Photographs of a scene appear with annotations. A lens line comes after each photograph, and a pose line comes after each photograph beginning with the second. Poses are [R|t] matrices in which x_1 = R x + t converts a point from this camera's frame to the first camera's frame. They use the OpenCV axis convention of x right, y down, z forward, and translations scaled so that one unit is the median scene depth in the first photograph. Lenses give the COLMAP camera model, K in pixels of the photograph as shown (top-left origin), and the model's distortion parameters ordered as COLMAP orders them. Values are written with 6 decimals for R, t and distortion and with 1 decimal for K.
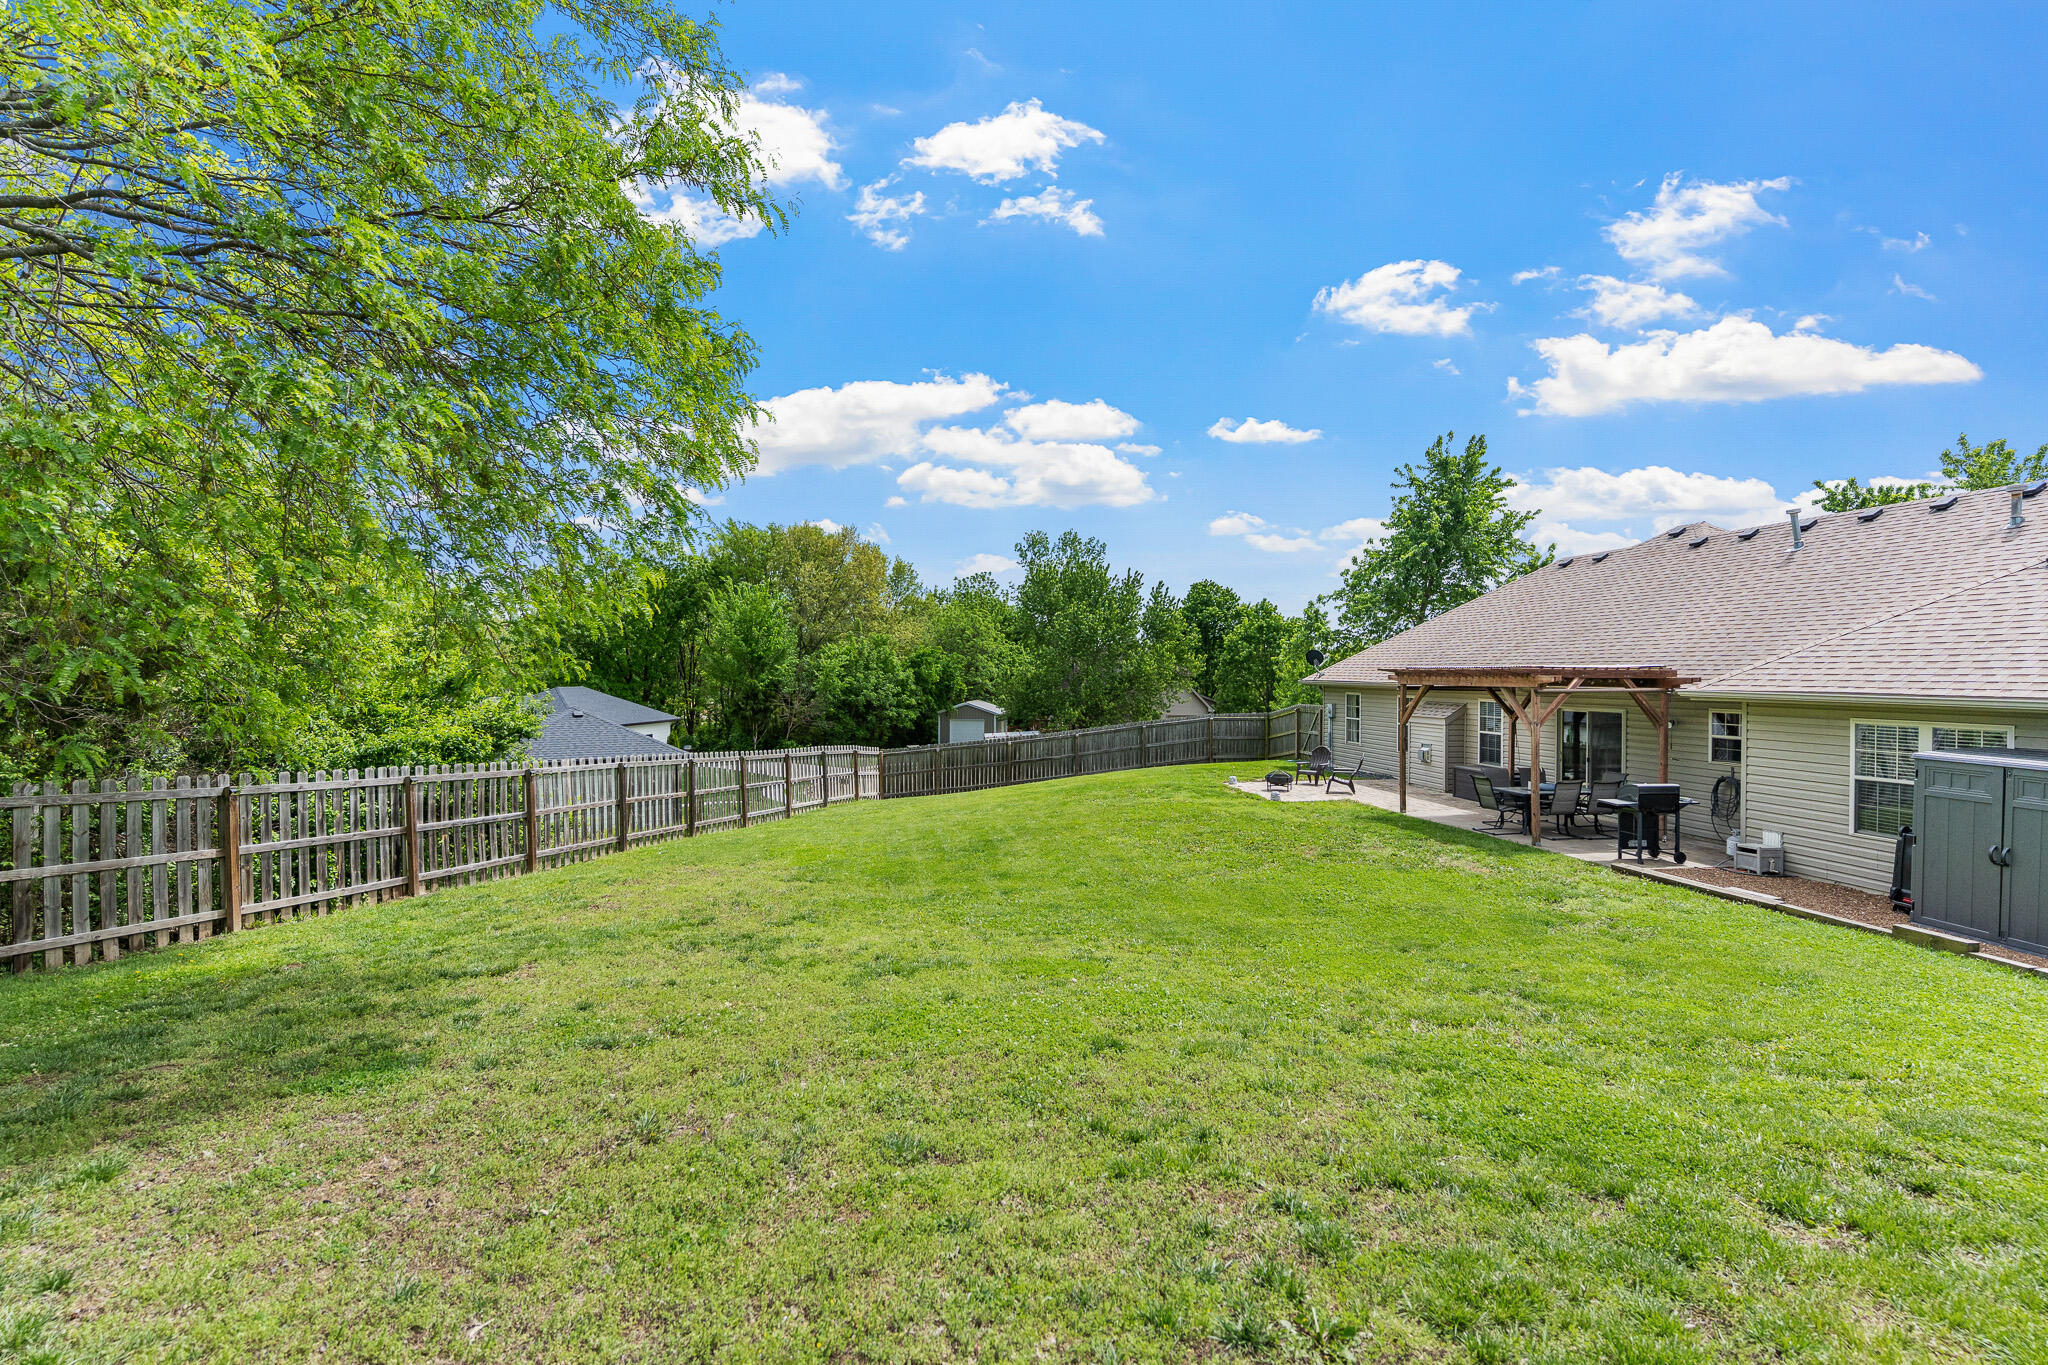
lens RADIAL K [[979.8, 0, 1024.0], [0, 979.8, 682.5], [0, 0, 1]] dist [0.004983, 0.000830]
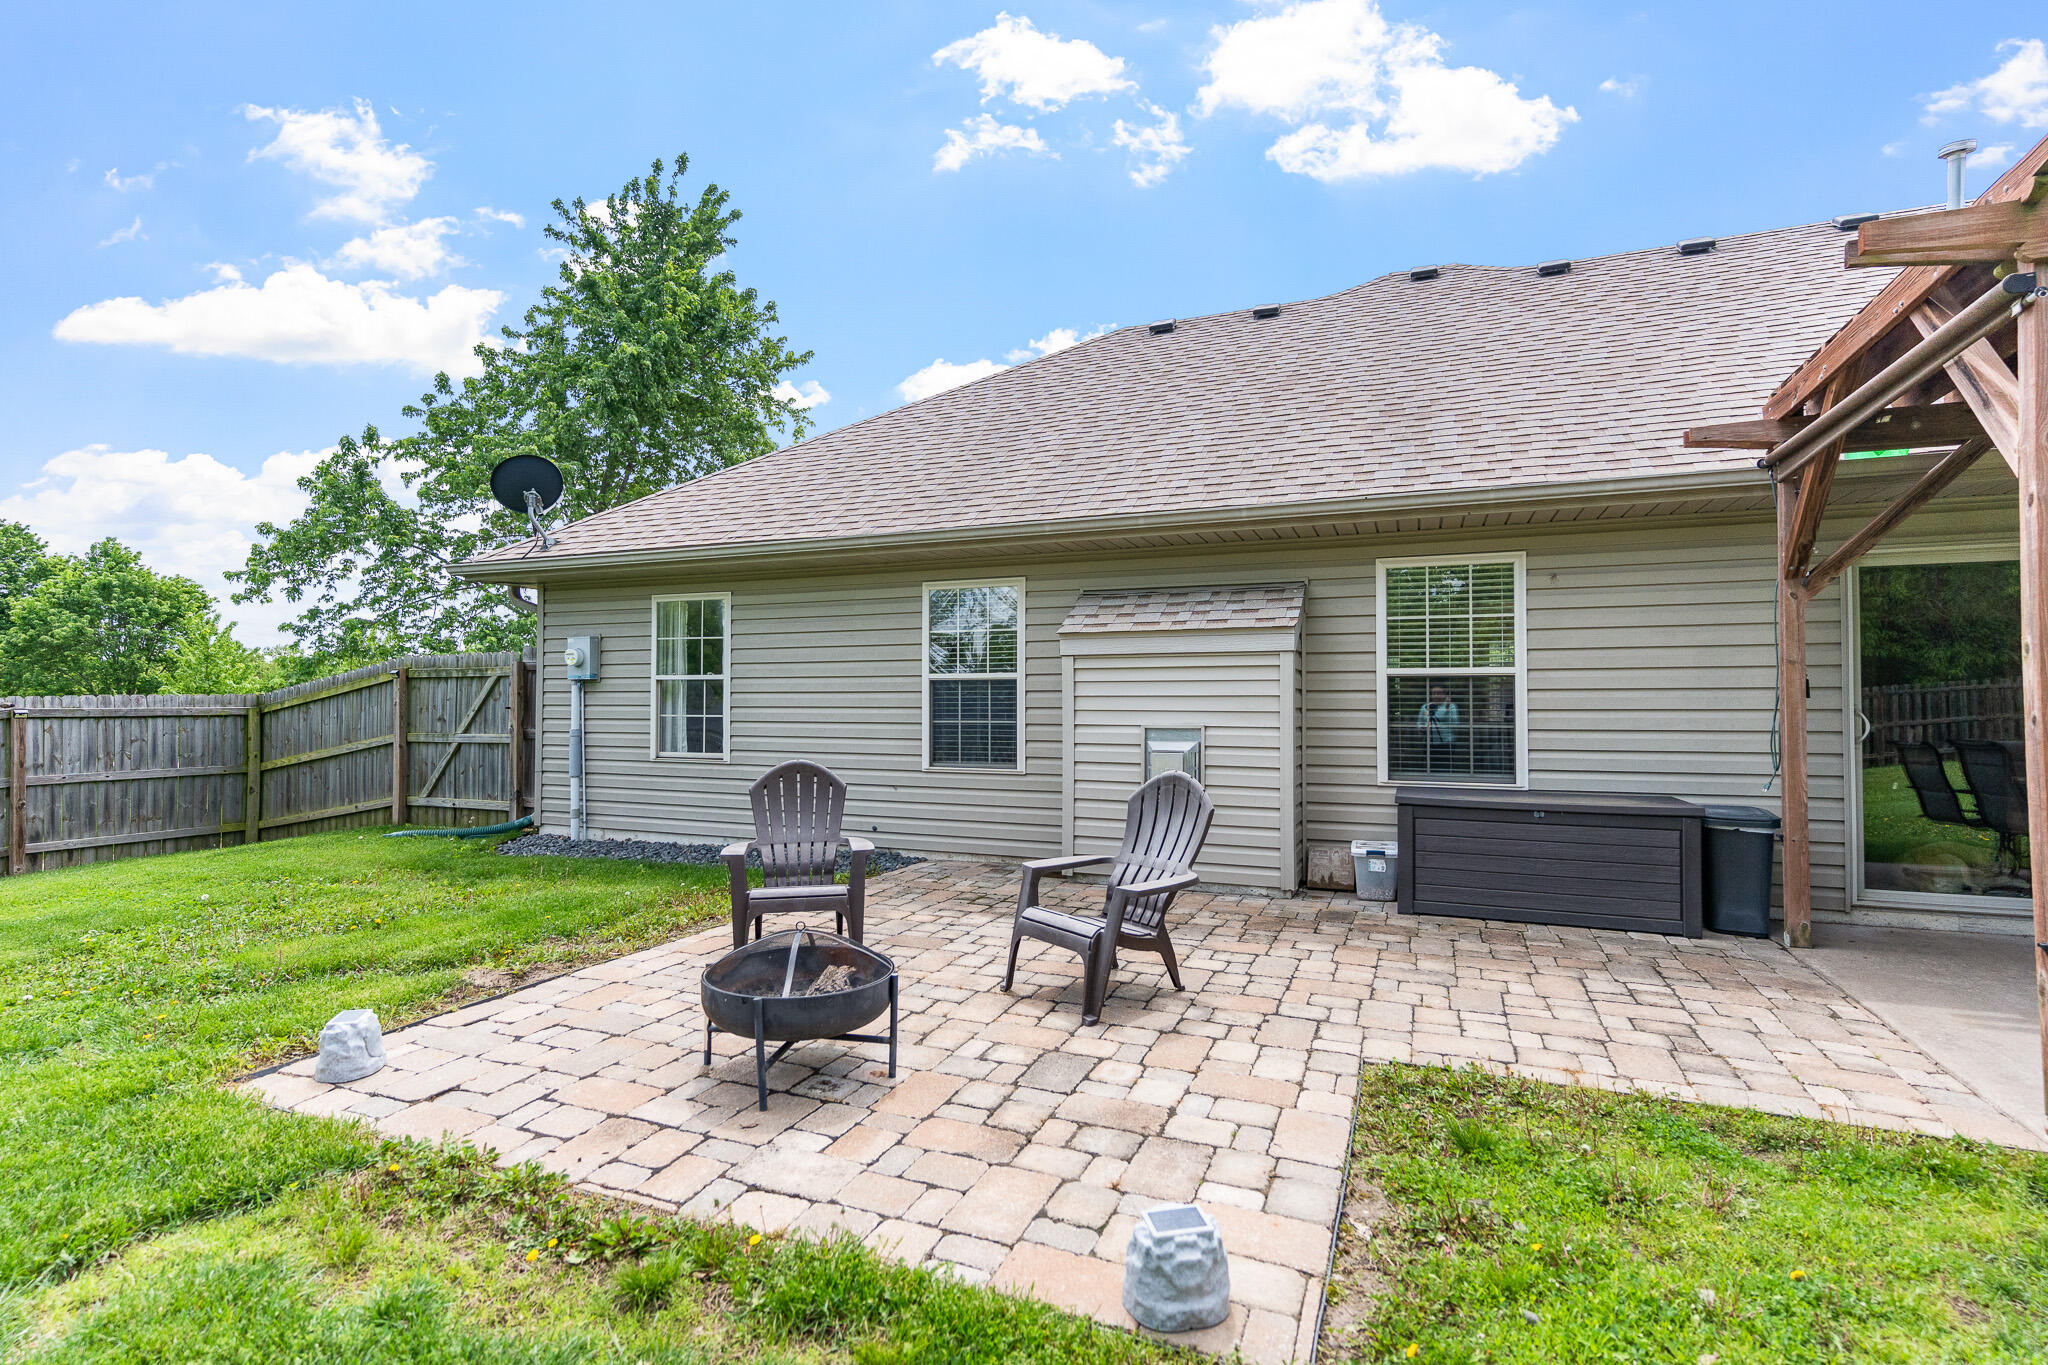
lens RADIAL K [[962.7, 0, 1020.5], [0, 962.7, 680.1], [0, 0, 1]] dist [0.002270, -0.000270]
pose [[0.522383, 0.017877, 0.852523, 0.144684], [0.010541, 0.999568, -0.027419, 0.052690], [-0.852646, 0.023309, 0.521969, 0.837780]]
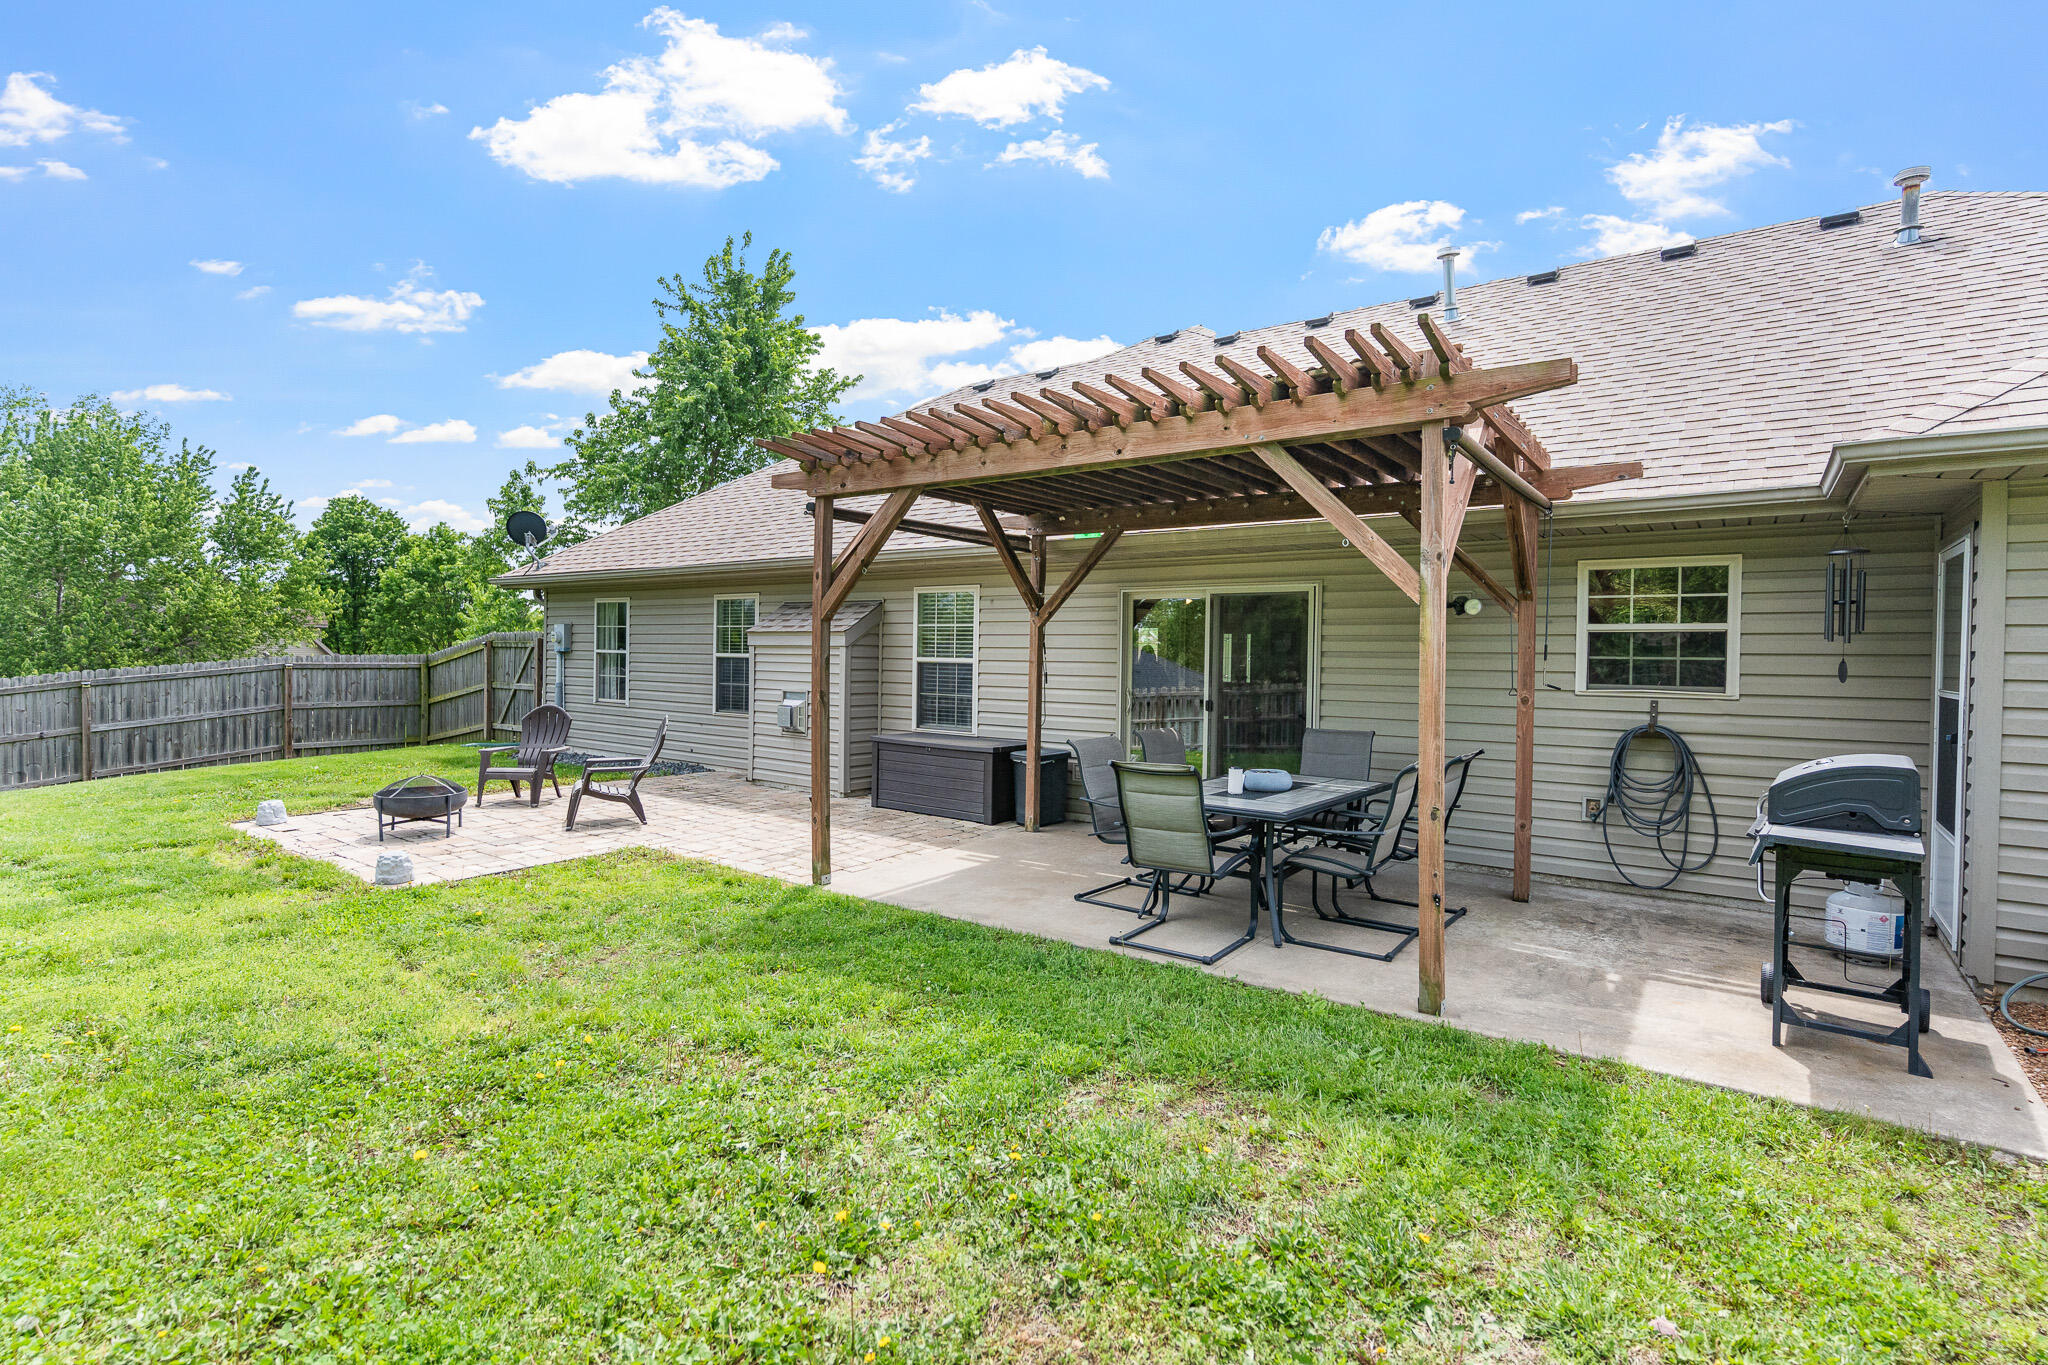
lens RADIAL K [[966.0, 0, 1034.0], [0, 966.0, 664.2], [0, 0, 1]] dist [-0.000702, 0.000602]
pose [[0.711390, -0.000274, 0.702798, 0.163748], [-0.004630, 0.999976, 0.005077, 0.044393], [-0.702782, -0.006865, 0.711372, 0.566715]]
